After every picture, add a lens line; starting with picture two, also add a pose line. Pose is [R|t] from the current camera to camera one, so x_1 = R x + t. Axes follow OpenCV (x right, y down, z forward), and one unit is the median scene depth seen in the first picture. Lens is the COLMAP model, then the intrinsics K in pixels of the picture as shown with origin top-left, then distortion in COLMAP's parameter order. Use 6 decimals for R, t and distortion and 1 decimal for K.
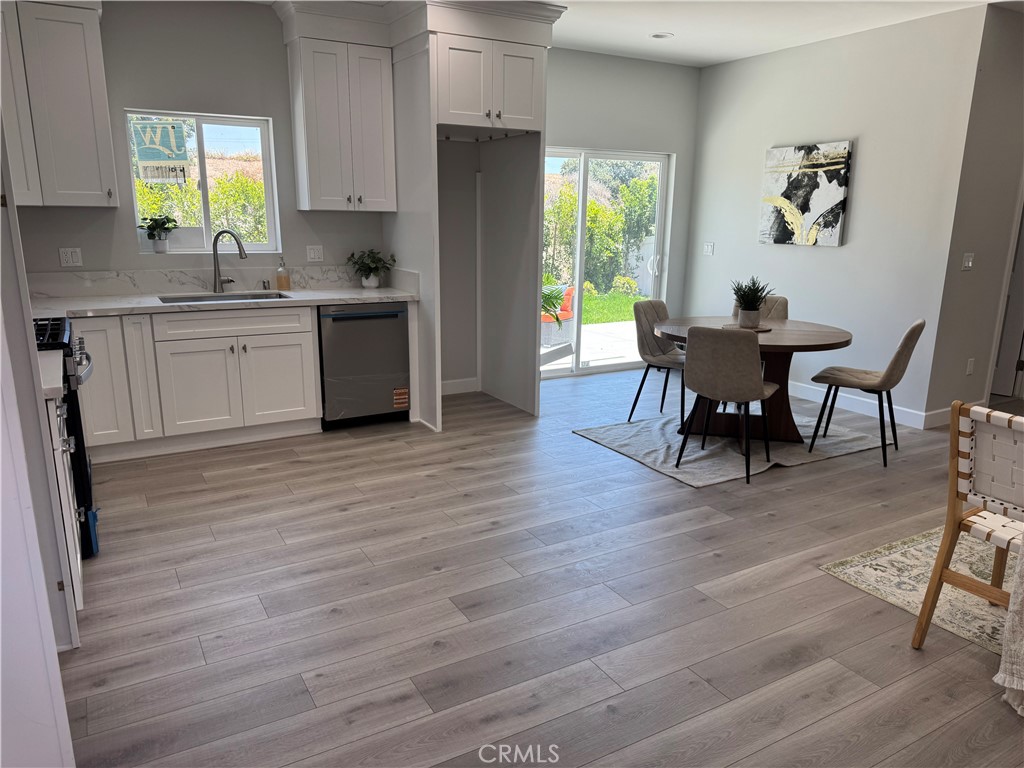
lens RADIAL K [[723.6, 0, 503.3], [0, 723.6, 387.9], [0, 0, 1]] dist [0.090131, -0.136377]
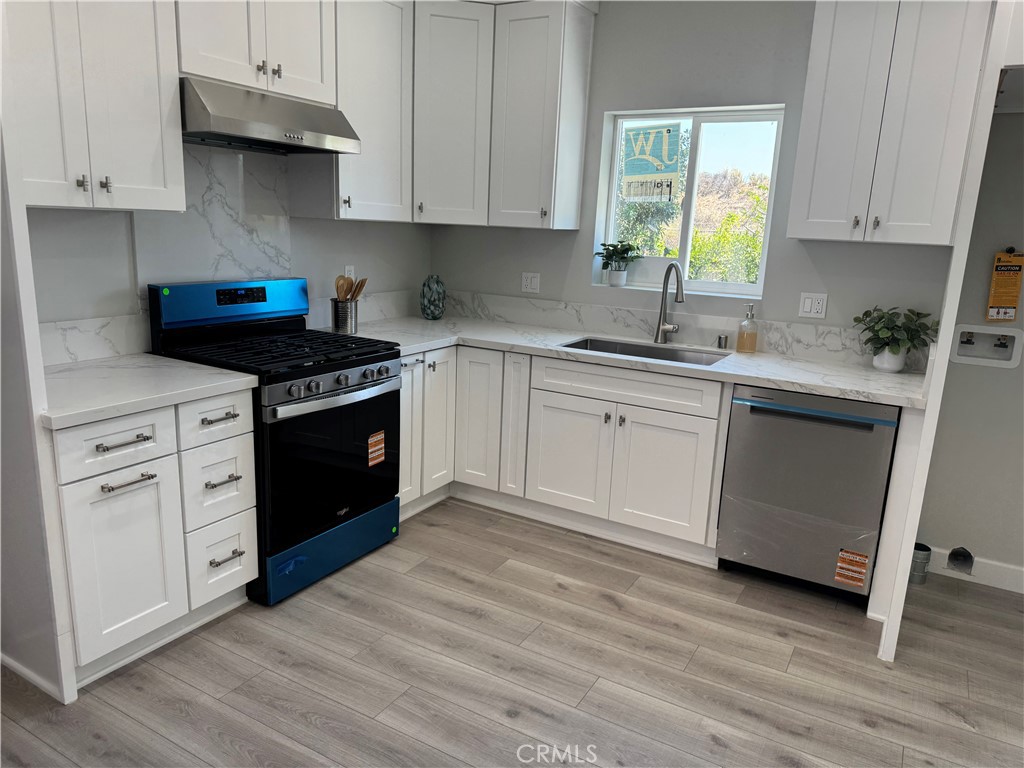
lens RADIAL K [[723.6, 0, 503.3], [0, 723.6, 387.9], [0, 0, 1]] dist [0.090131, -0.136377]
pose [[0.491434, 0.204334, -0.846605, 0.197566], [-0.237148, 0.966751, 0.095673, -0.125014], [0.838005, 0.153754, 0.523552, 0.498733]]
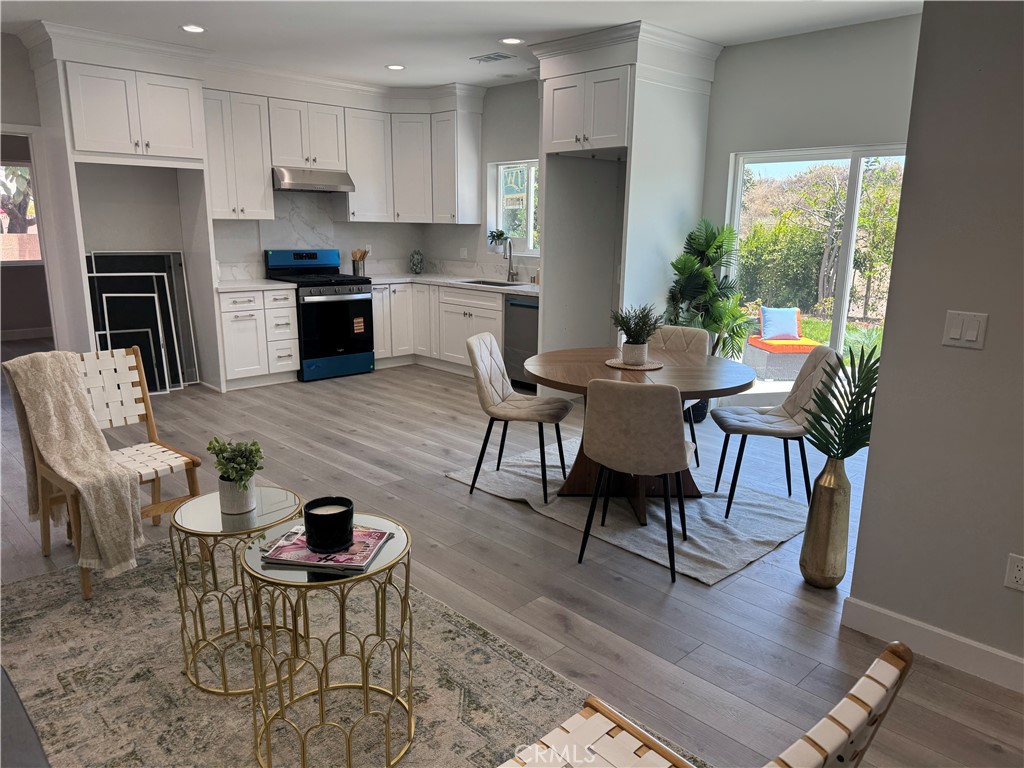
lens RADIAL K [[723.6, 0, 503.3], [0, 723.6, 387.9], [0, 0, 1]] dist [0.090131, -0.136377]
pose [[0.235240, 0.208312, -0.949352, 1.120239], [-0.235349, 0.959902, 0.152310, -0.151709], [0.943013, 0.187600, 0.274833, 0.661467]]
